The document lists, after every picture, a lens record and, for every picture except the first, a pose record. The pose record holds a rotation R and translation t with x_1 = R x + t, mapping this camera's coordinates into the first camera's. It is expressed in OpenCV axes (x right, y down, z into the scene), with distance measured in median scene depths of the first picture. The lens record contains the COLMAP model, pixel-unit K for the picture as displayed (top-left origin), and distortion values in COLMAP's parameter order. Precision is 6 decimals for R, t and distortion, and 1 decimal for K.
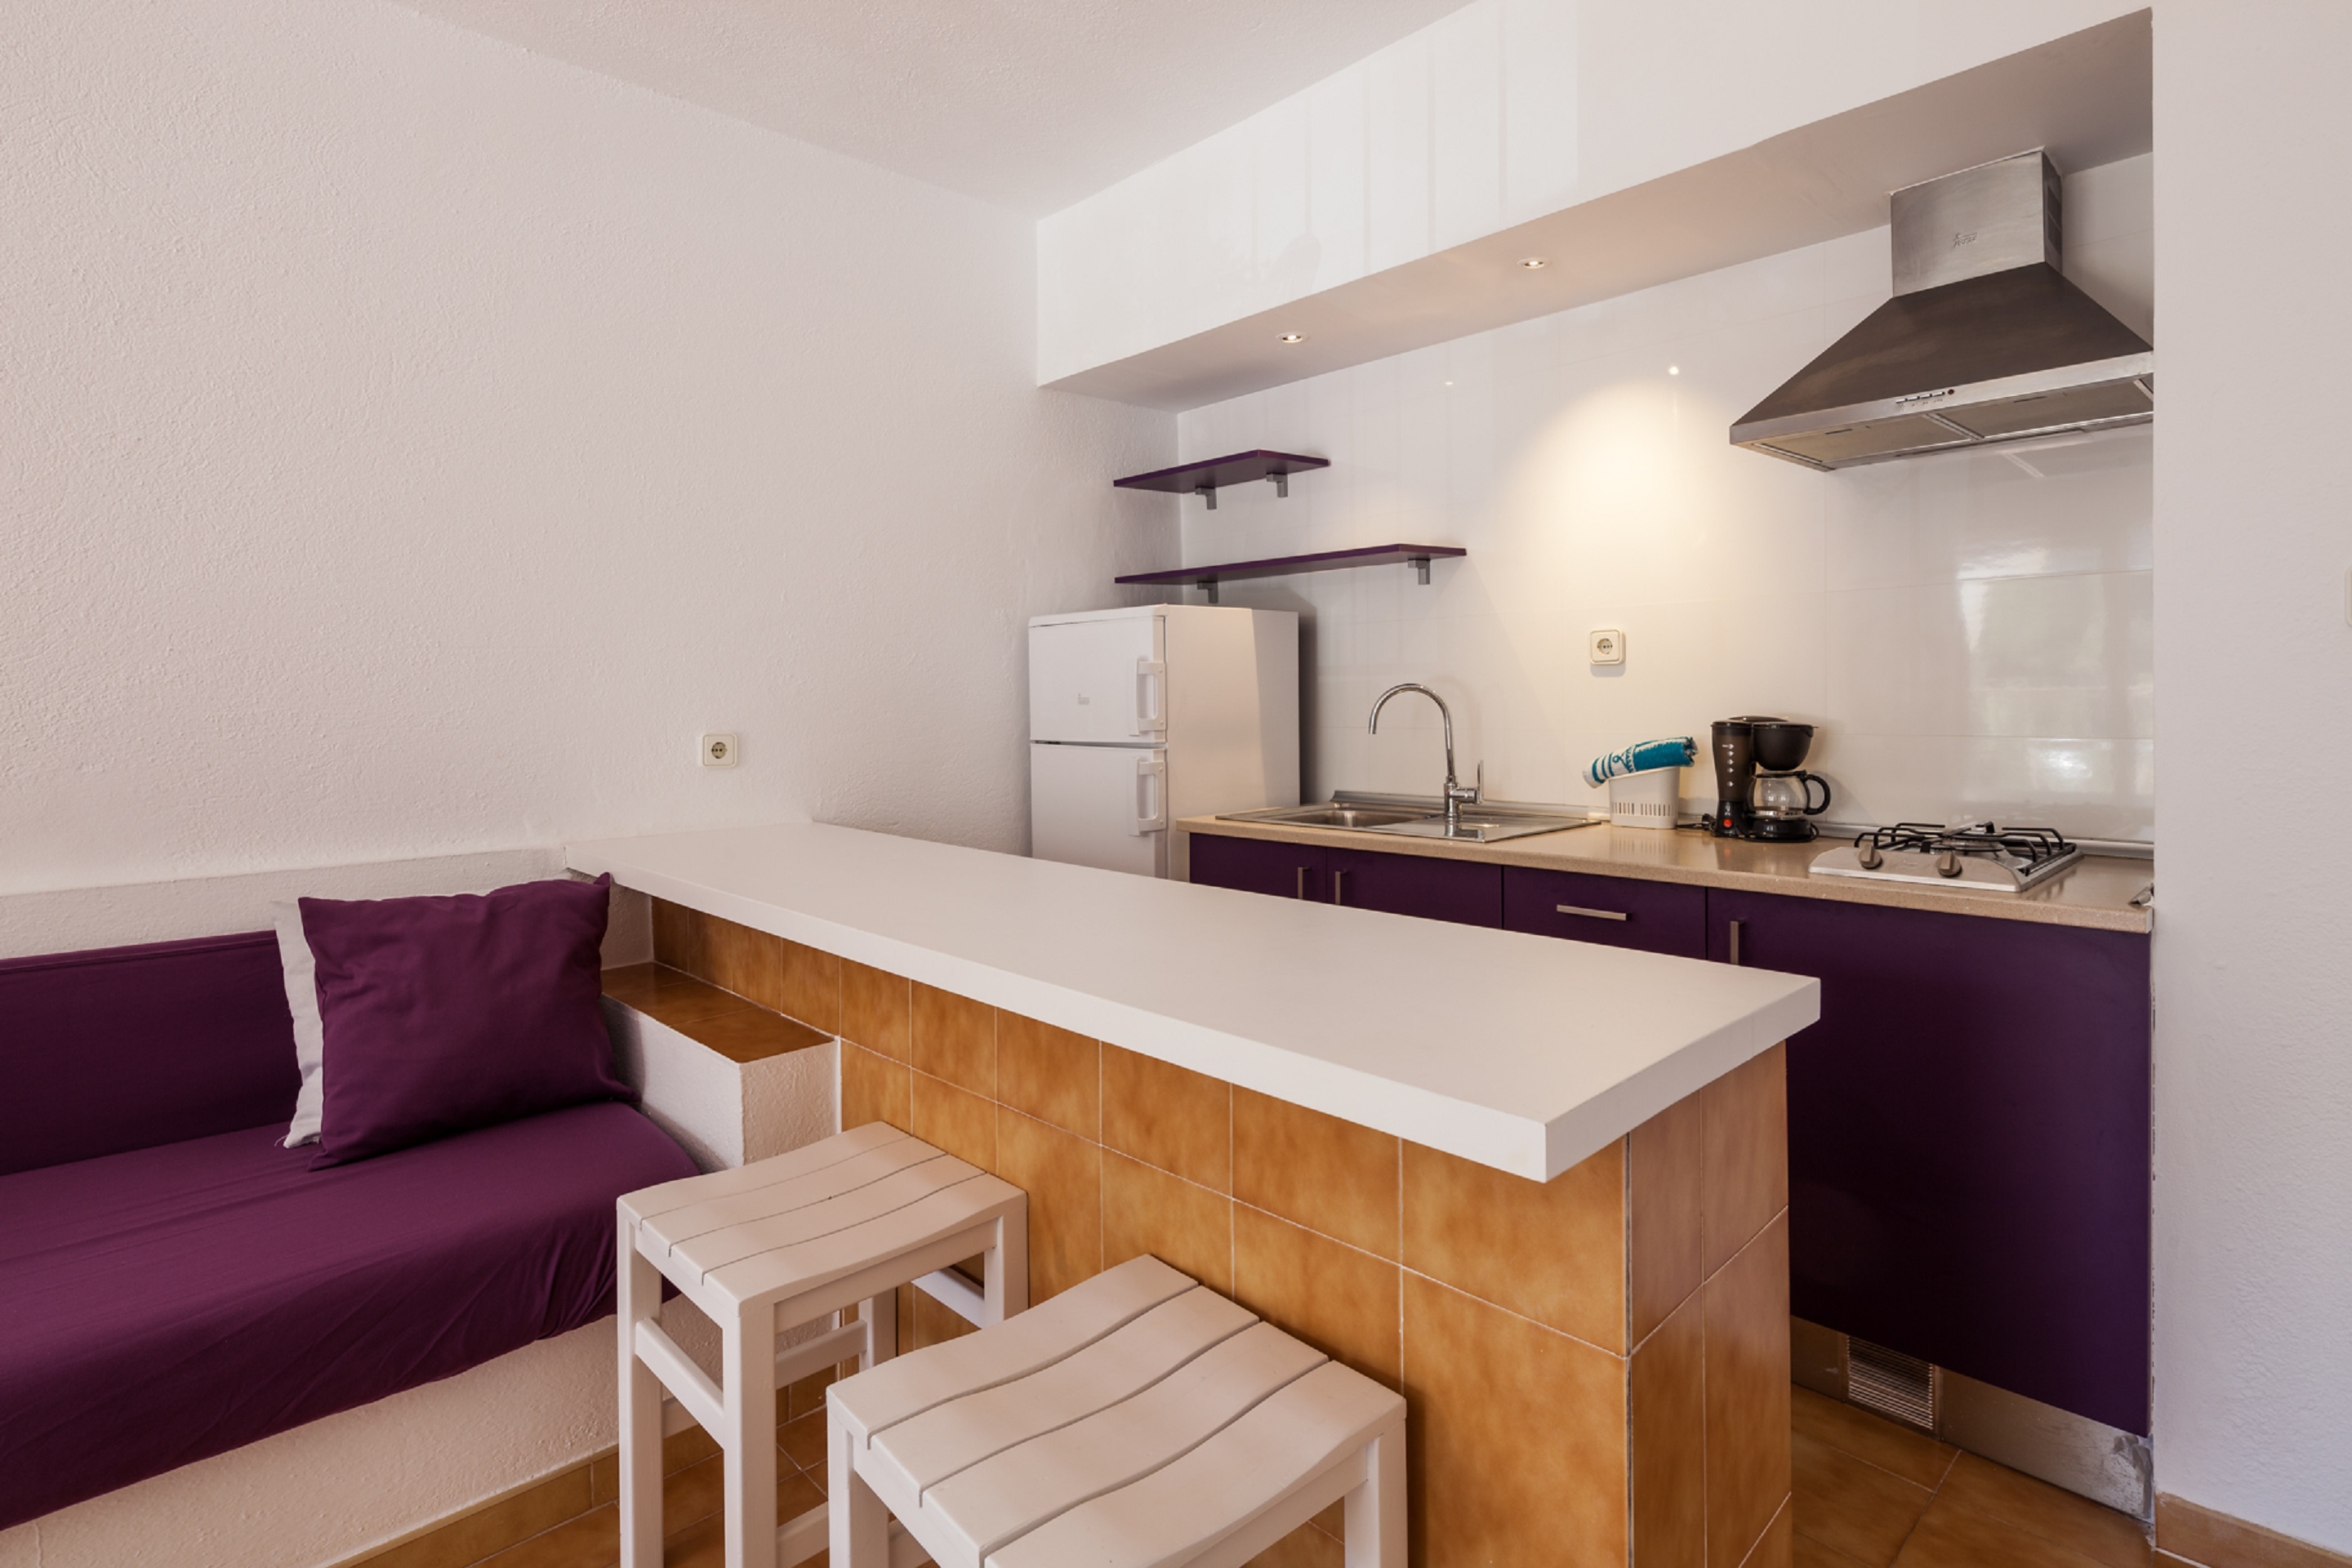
lens RADIAL K [[1191.2, 0, 1202.8], [0, 1191.2, 690.2], [0, 0, 1]] dist [-0.001275, -0.000576]
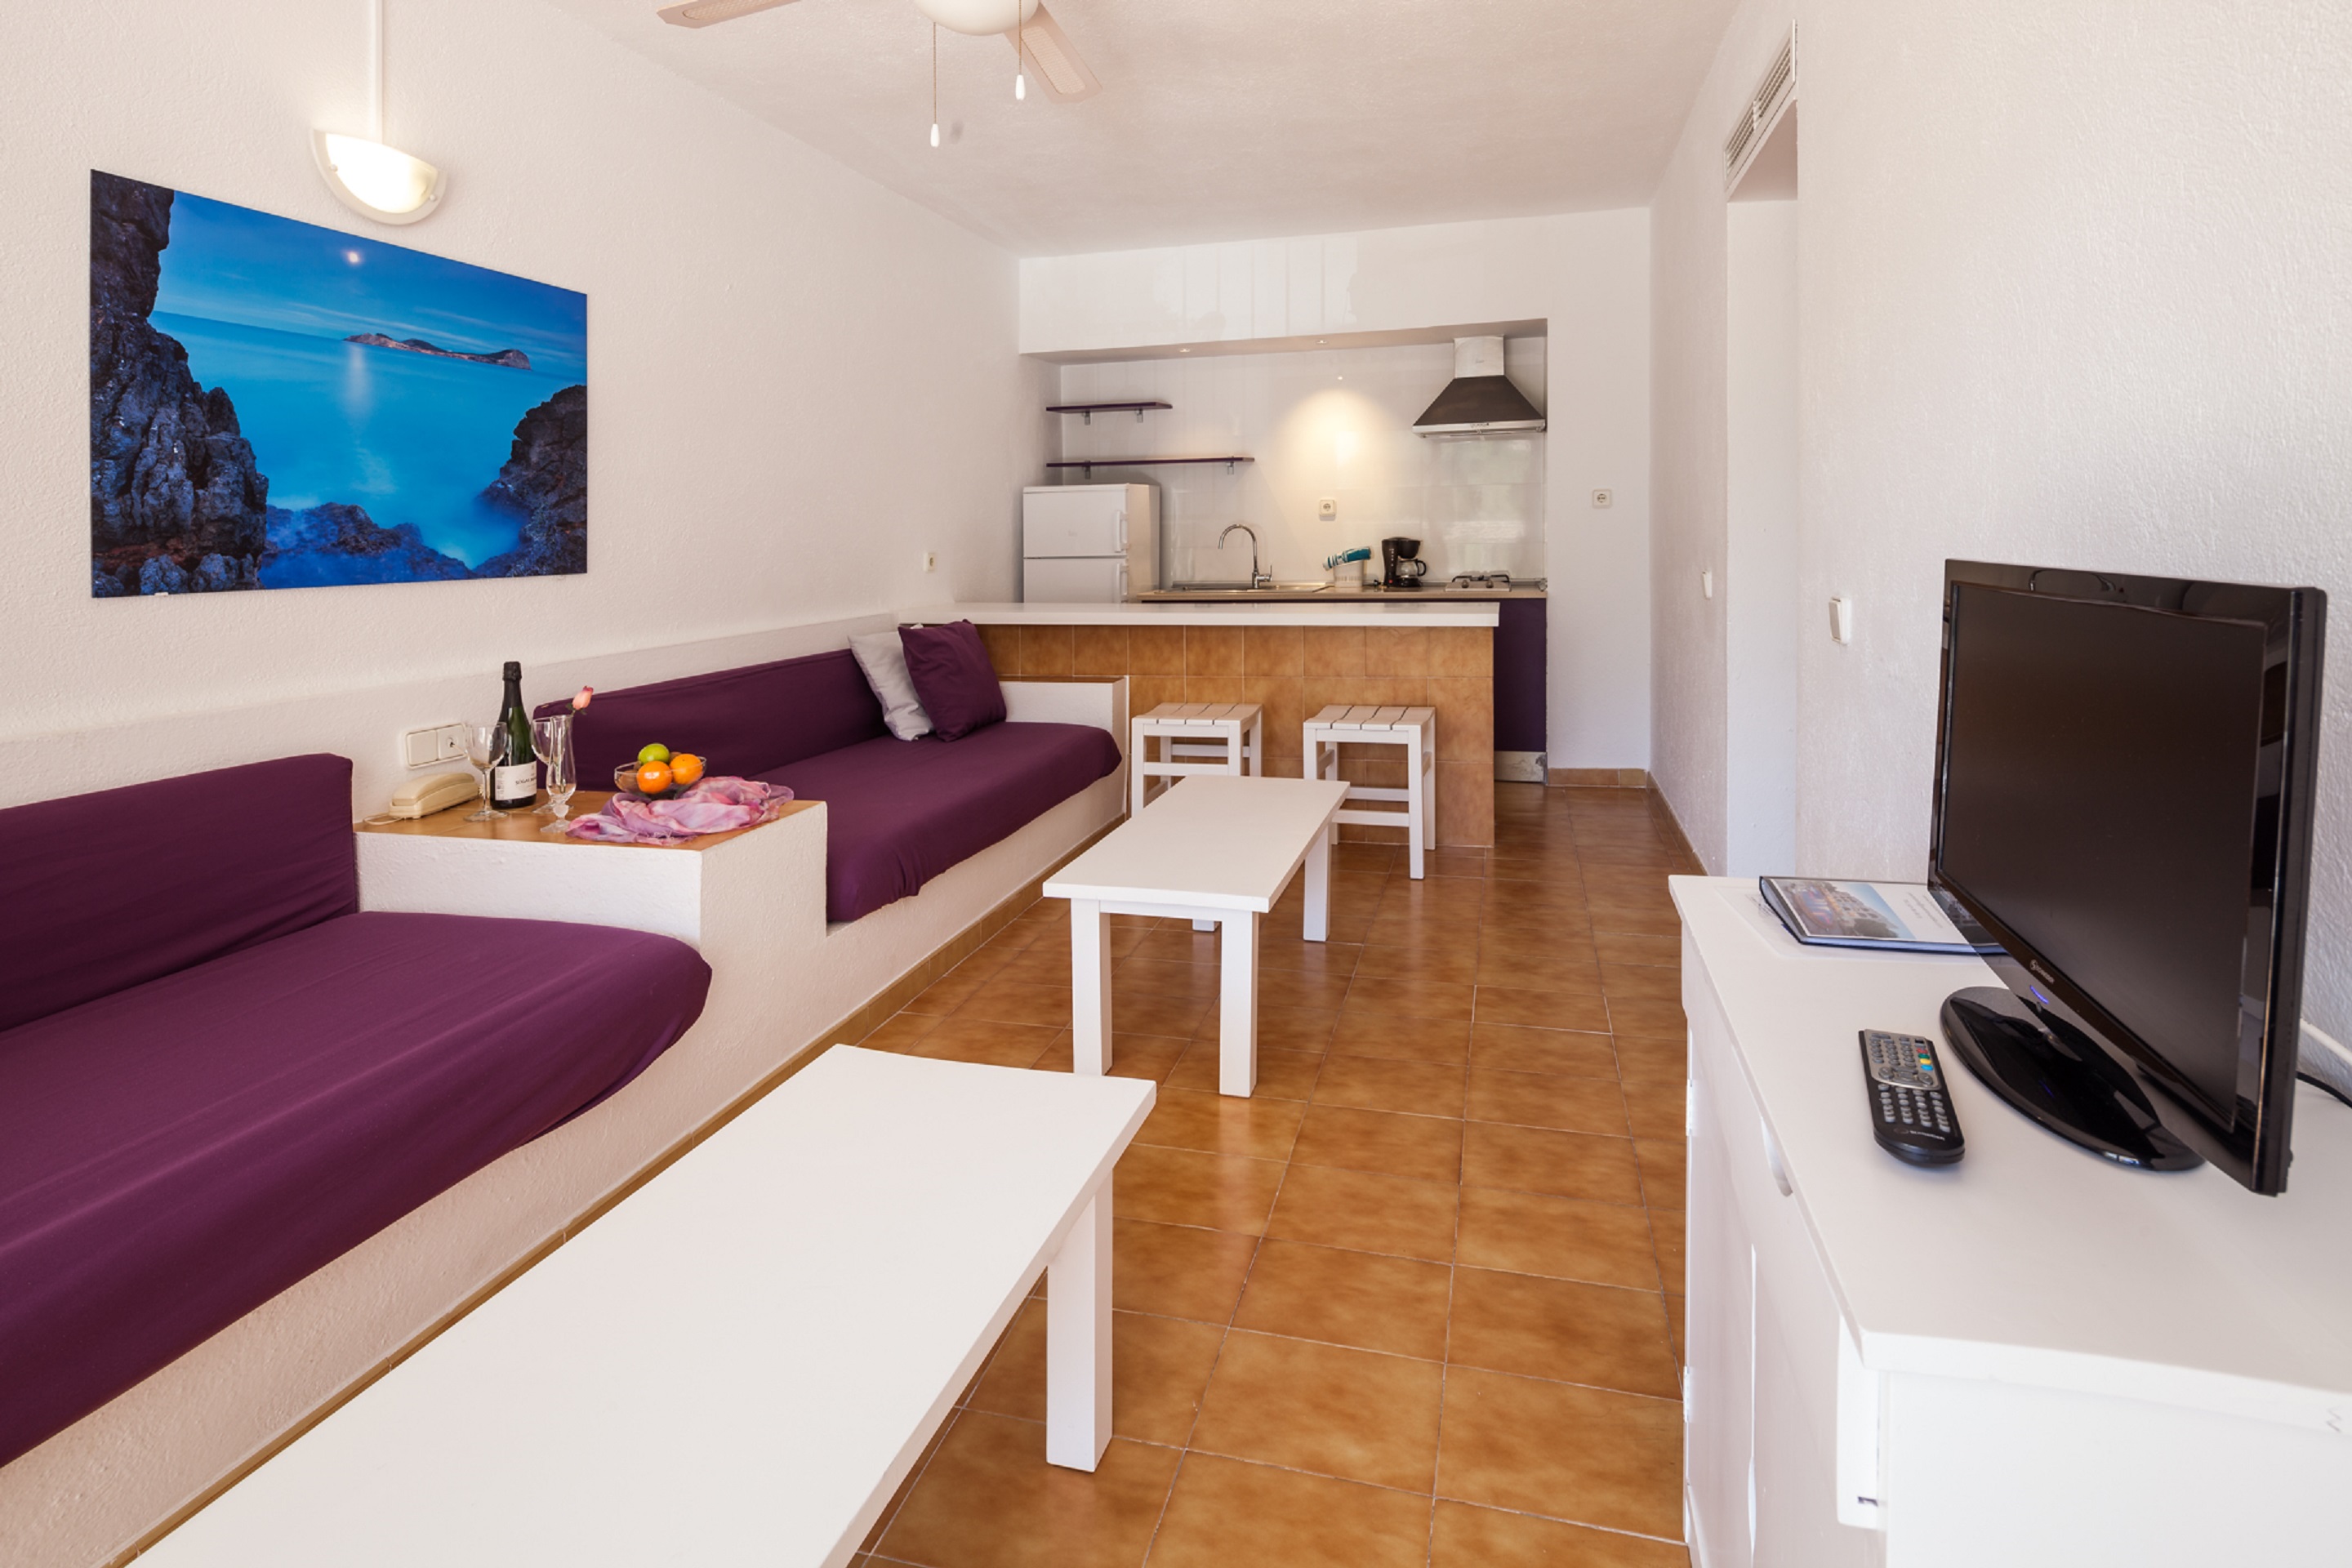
lens RADIAL K [[1182.5, 0, 1213.0], [0, 1182.5, 534.1], [0, 0, 1]] dist [-0.000220, -0.001015]
pose [[0.860131, -0.006645, 0.510030, -1.197121], [0.005823, 0.999978, 0.003209, 0.005958], [-0.510040, 0.000210, 0.860151, -0.966445]]
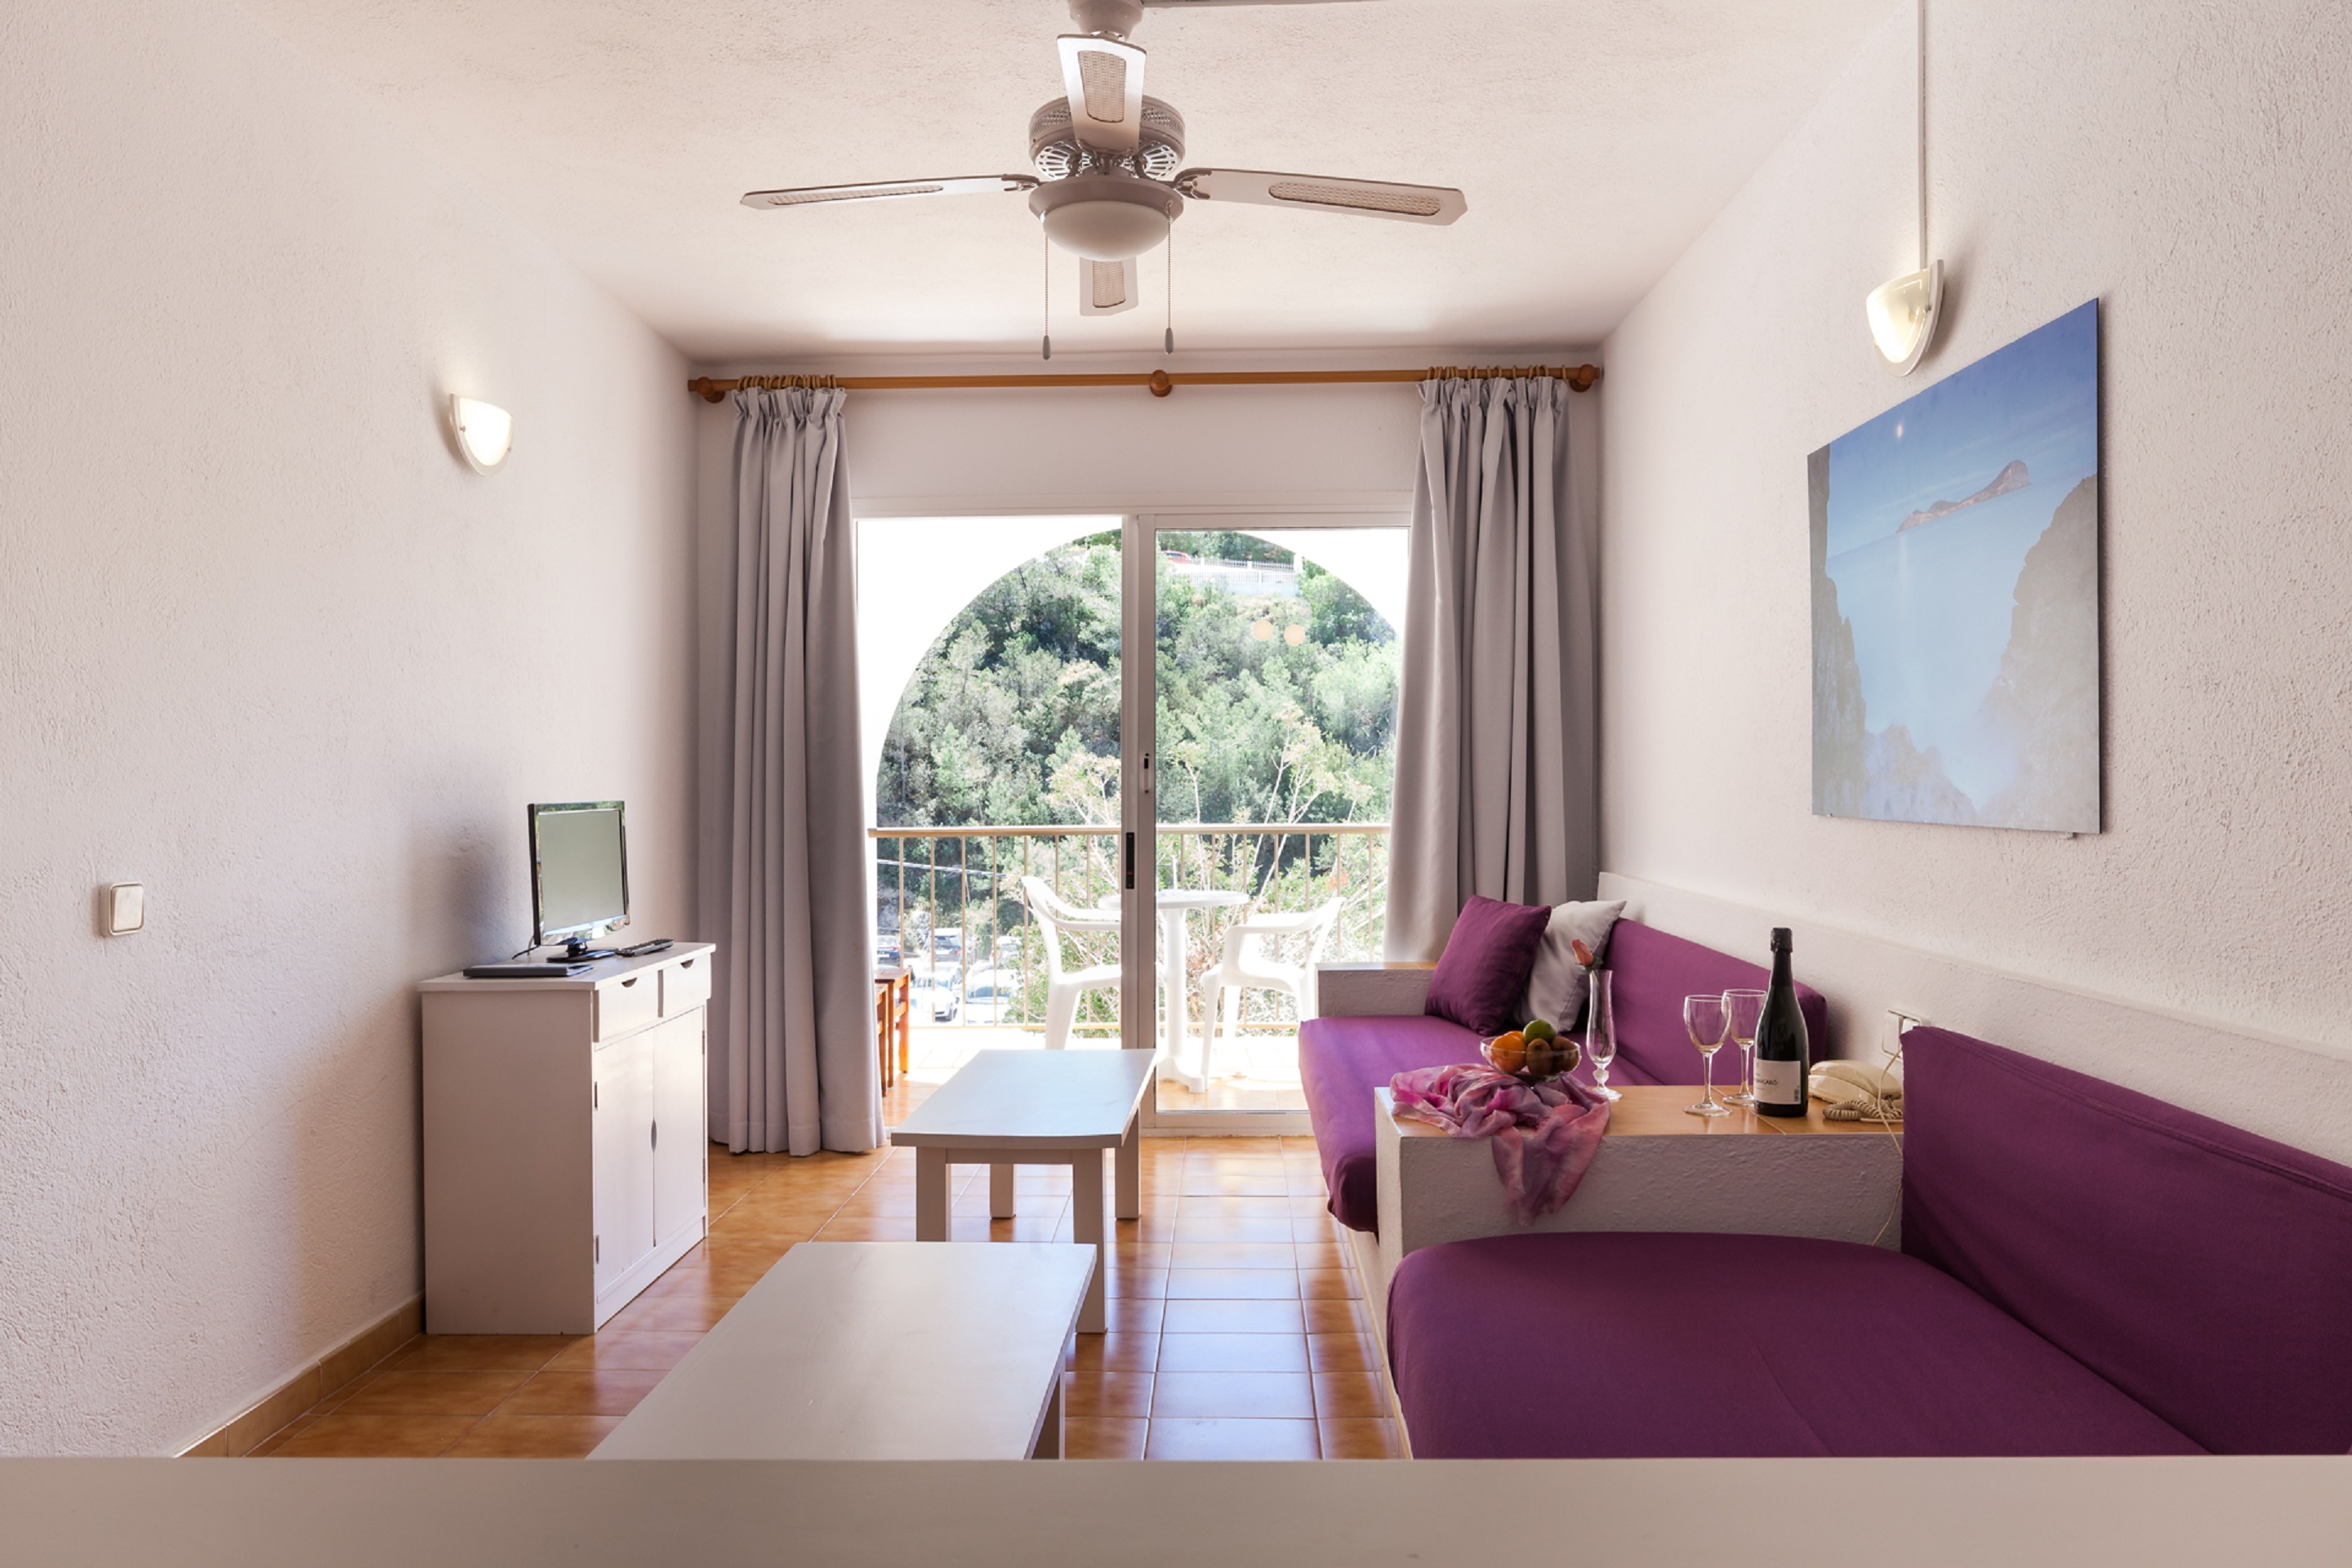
lens RADIAL K [[1642.0, 0, 1223.3], [0, 1642.0, 783.9], [0, 0, 1]] dist [0.000025, 0.000395]
pose [[-0.709094, 0.009585, -0.705049, 0.004503], [0.008238, 0.999952, 0.005309, 0.012750], [0.705066, -0.002044, -0.709139, 0.996291]]
